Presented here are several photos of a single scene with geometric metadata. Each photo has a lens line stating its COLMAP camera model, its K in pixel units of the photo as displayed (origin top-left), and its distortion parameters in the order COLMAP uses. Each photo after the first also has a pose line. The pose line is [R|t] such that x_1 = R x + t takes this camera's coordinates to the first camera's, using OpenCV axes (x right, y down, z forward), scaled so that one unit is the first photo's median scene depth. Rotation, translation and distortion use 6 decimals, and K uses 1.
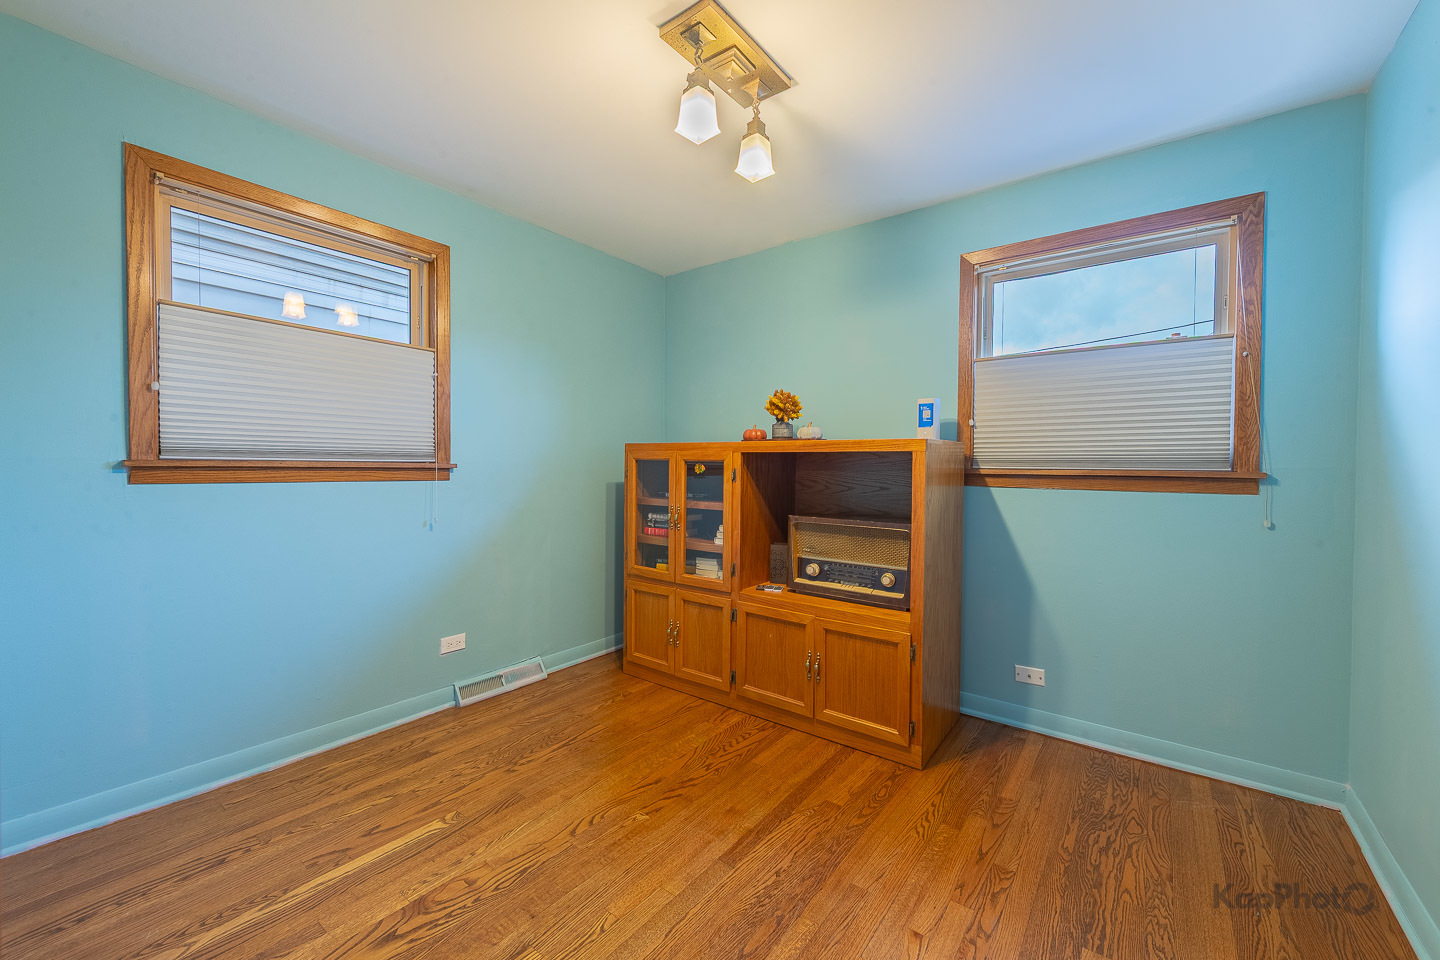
lens RADIAL K [[565.2, 0, 723.9], [0, 565.2, 477.1], [0, 0, 1]] dist [0.006776, -0.001479]
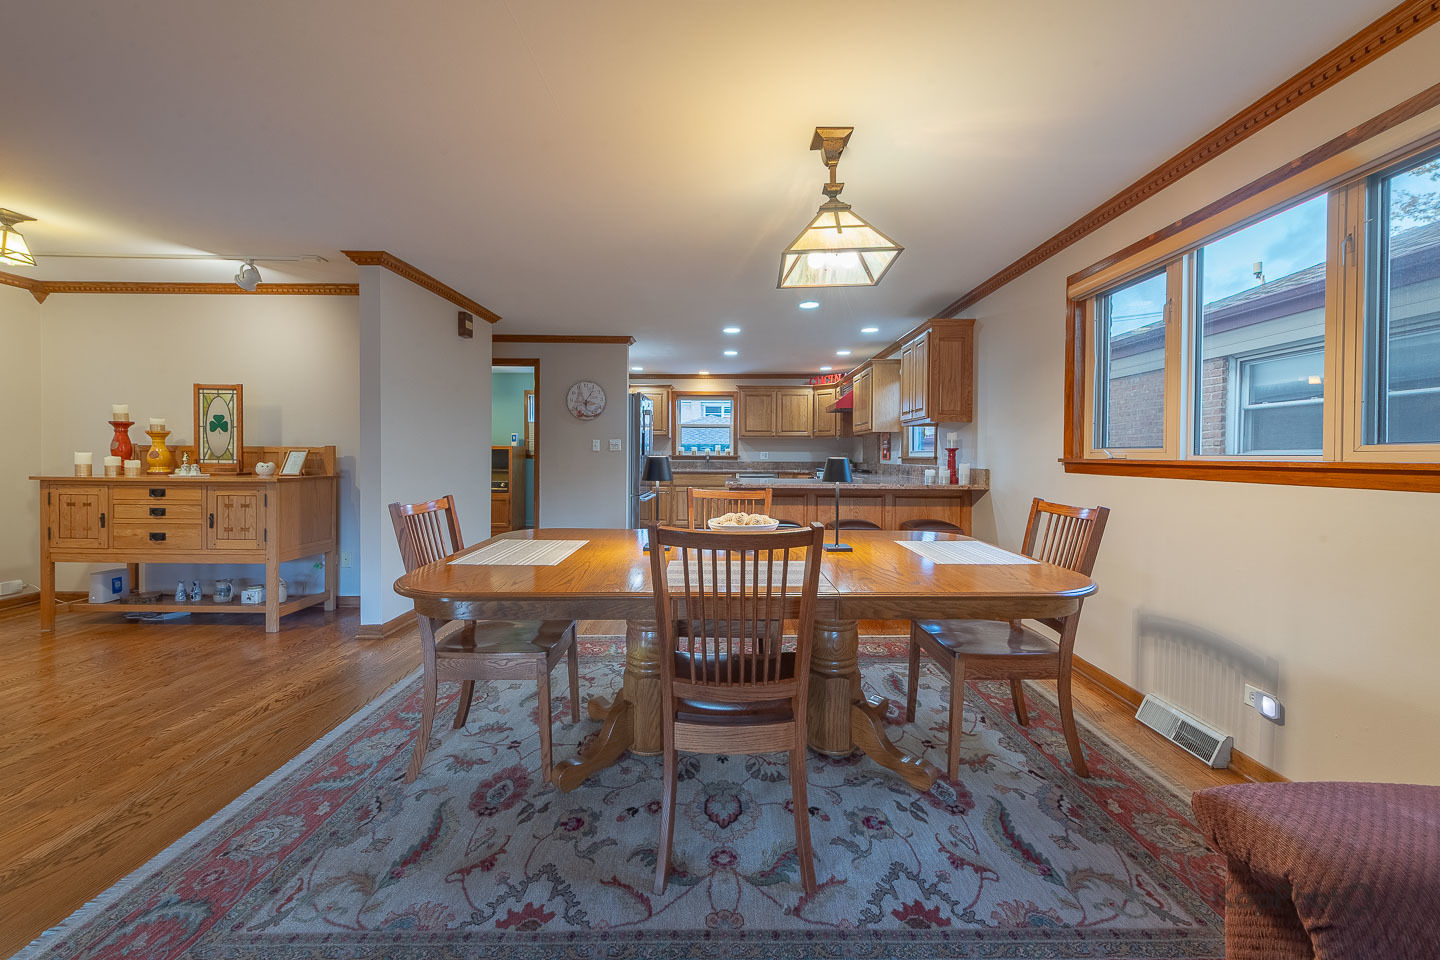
lens RADIAL K [[565.2, 0, 725.1], [0, 565.2, 462.7], [0, 0, 1]] dist [0.006776, -0.001479]
pose [[0.788226, -0.009164, 0.615318, -0.657009], [0.006376, 0.999957, 0.006725, 0.022127], [-0.615353, -0.001377, 0.788250, -2.205133]]
